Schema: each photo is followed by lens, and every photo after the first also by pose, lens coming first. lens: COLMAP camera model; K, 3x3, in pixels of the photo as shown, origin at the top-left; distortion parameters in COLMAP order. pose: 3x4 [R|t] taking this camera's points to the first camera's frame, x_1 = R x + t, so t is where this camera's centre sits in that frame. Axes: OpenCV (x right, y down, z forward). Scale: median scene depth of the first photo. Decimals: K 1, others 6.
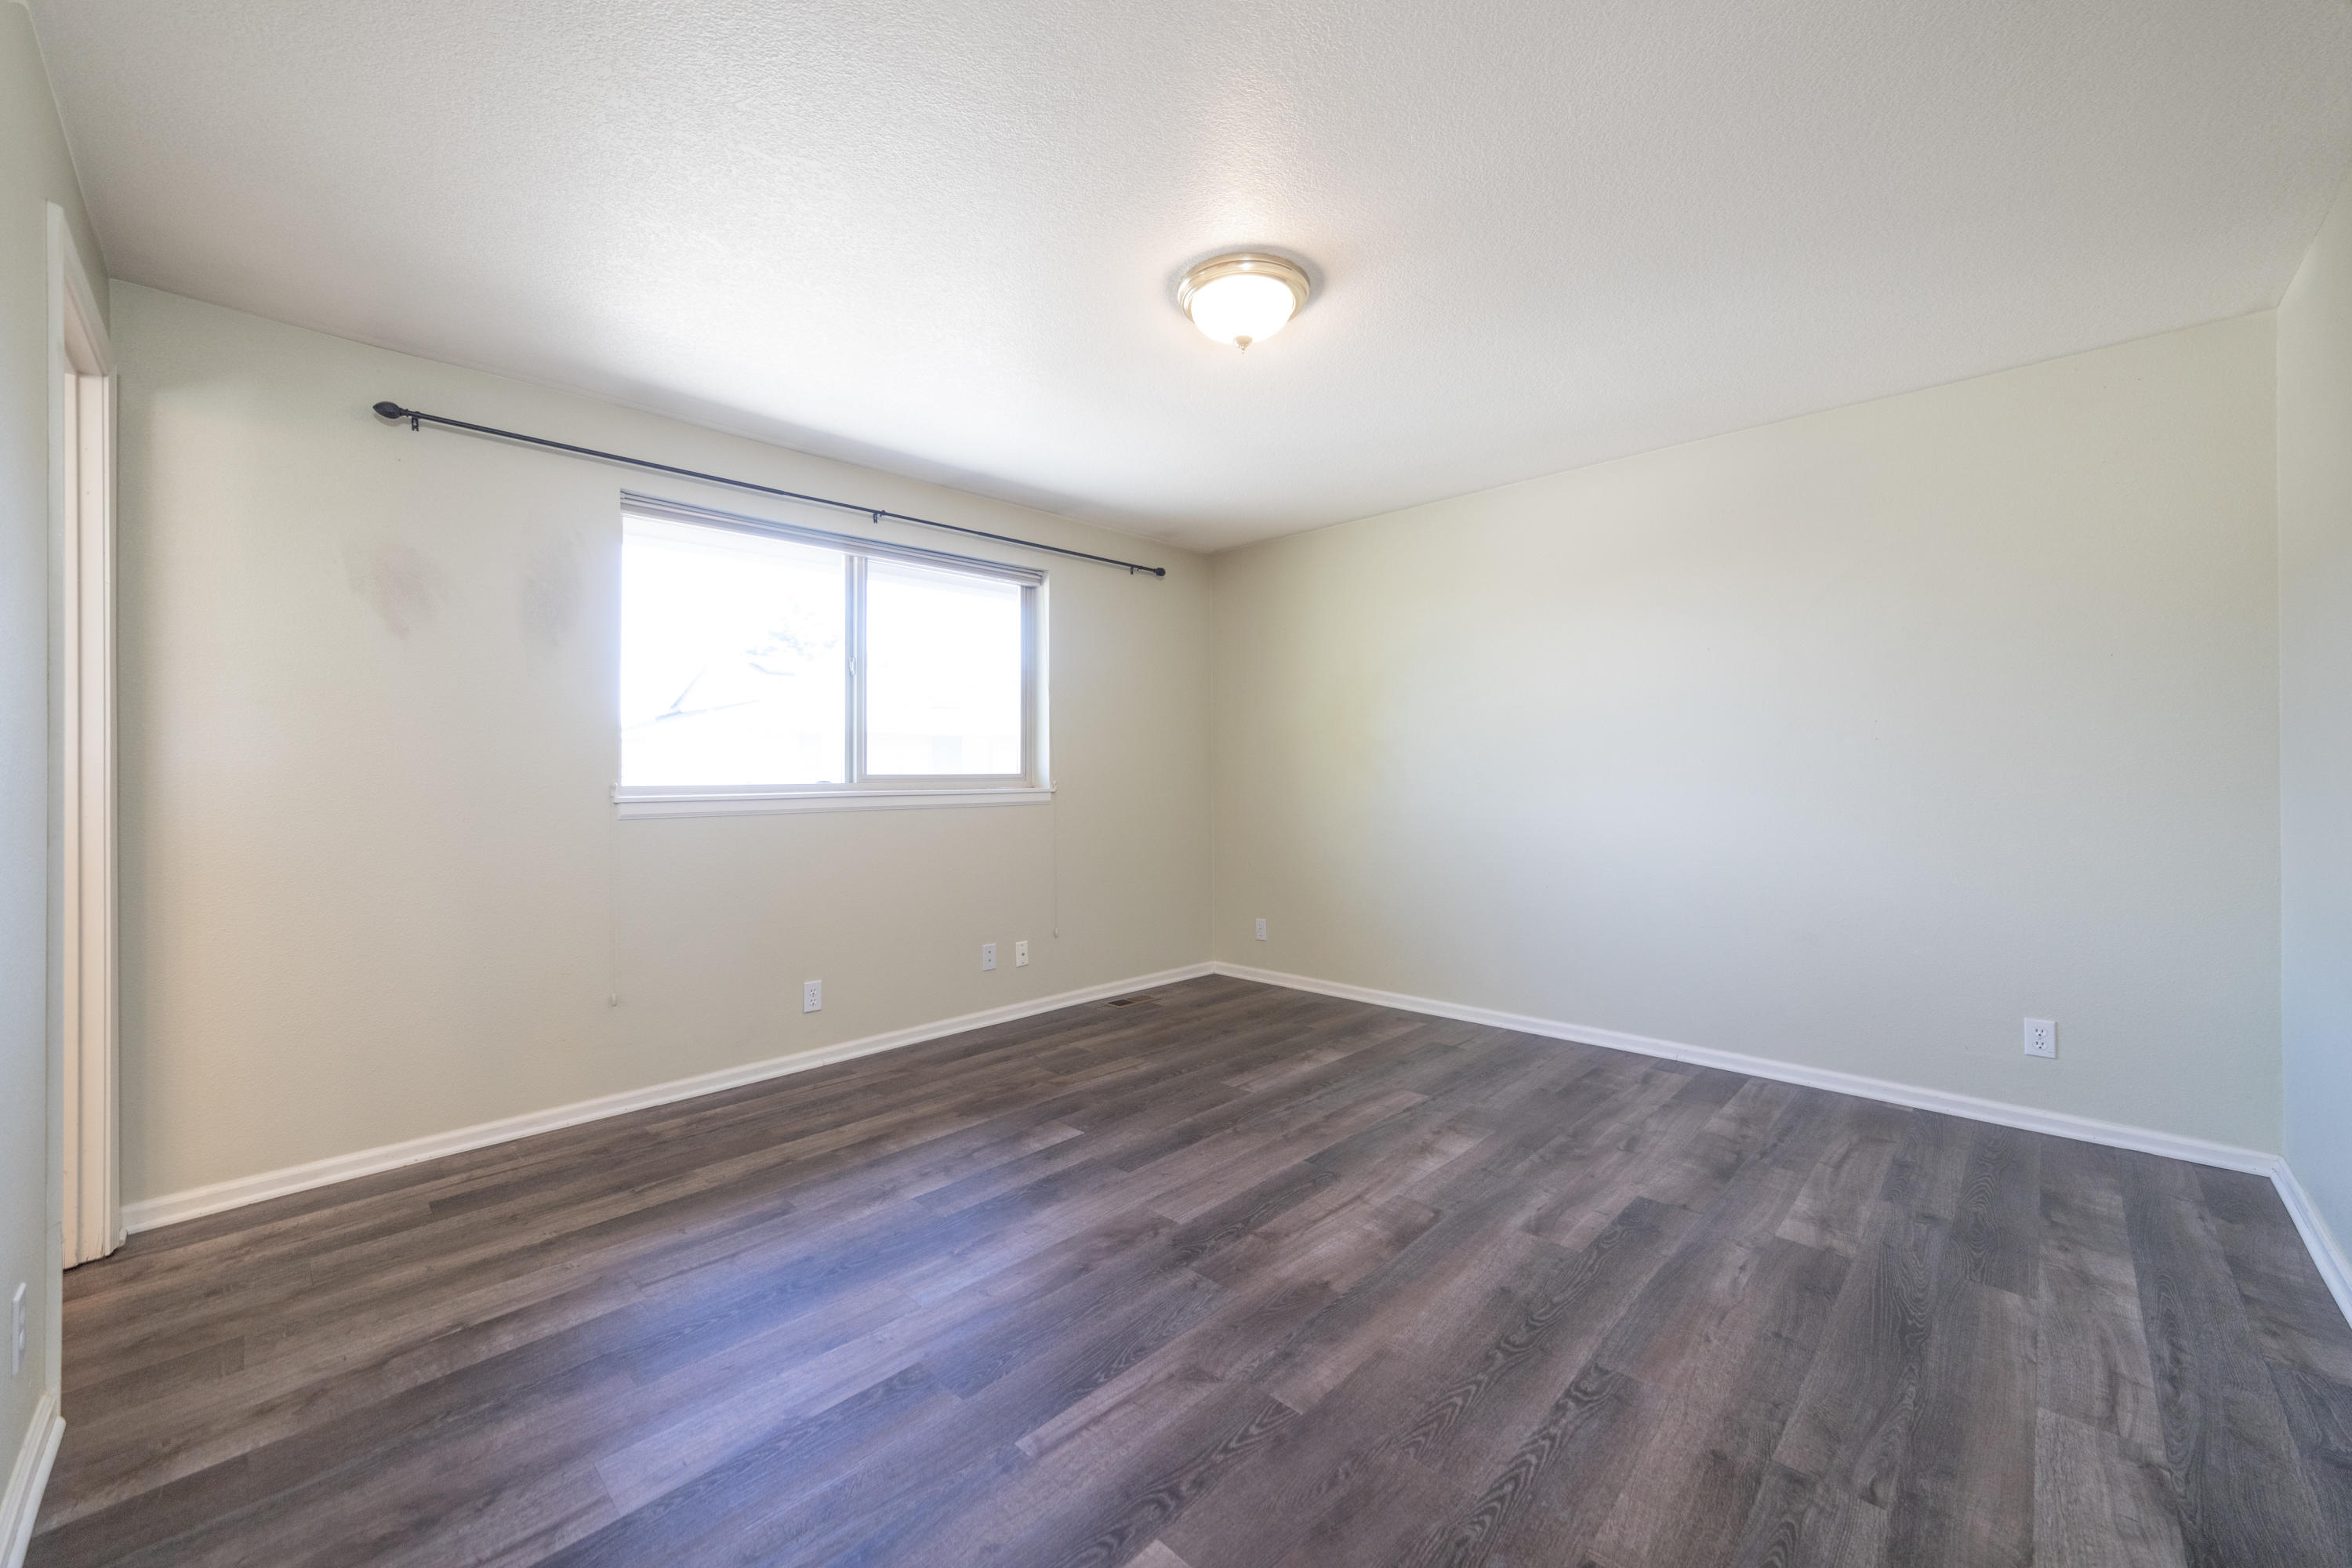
lens RADIAL K [[910.0, 0, 1176.0], [0, 910.0, 784.0], [0, 0, 1]] dist [-0.025641, 0.009840]
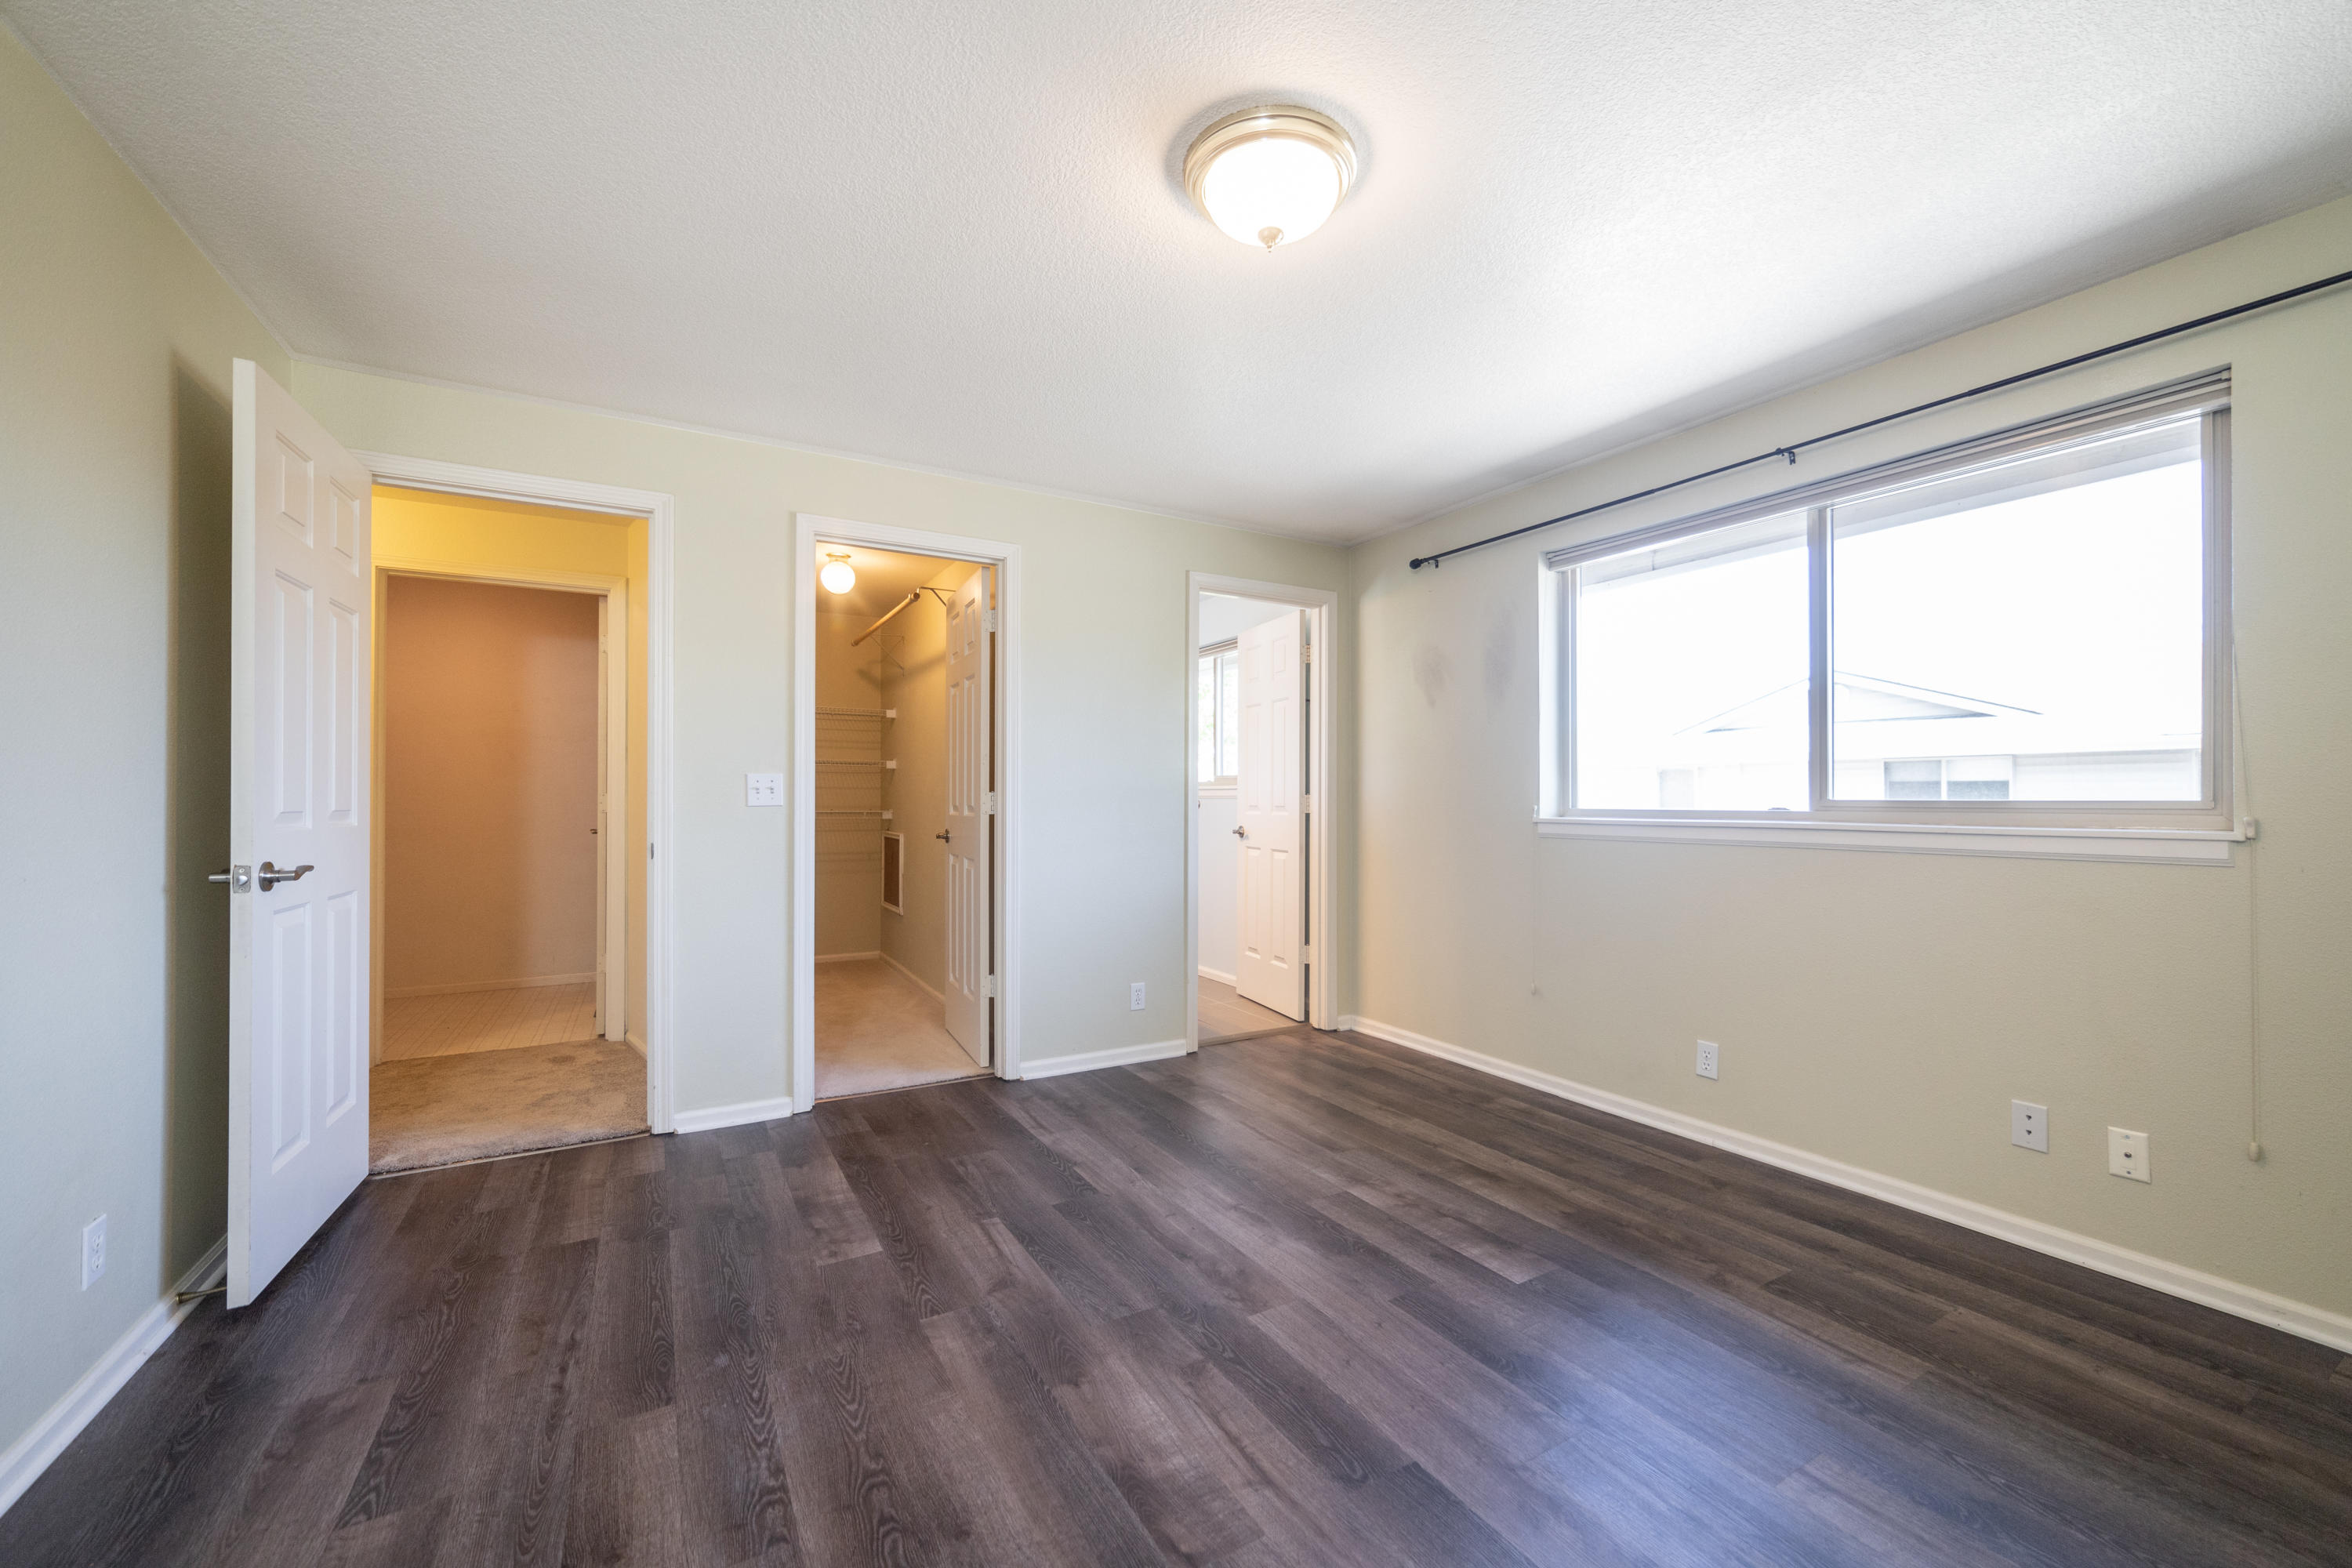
lens RADIAL K [[922.3, 0, 1176.0], [0, 922.3, 784.0], [0, 0, 1]] dist [-0.025520, 0.010845]
pose [[-0.275645, -0.008857, -0.961219, 0.814635], [-0.012434, 0.999907, -0.005648, -0.017854], [0.961179, 0.010395, -0.275729, 1.092088]]
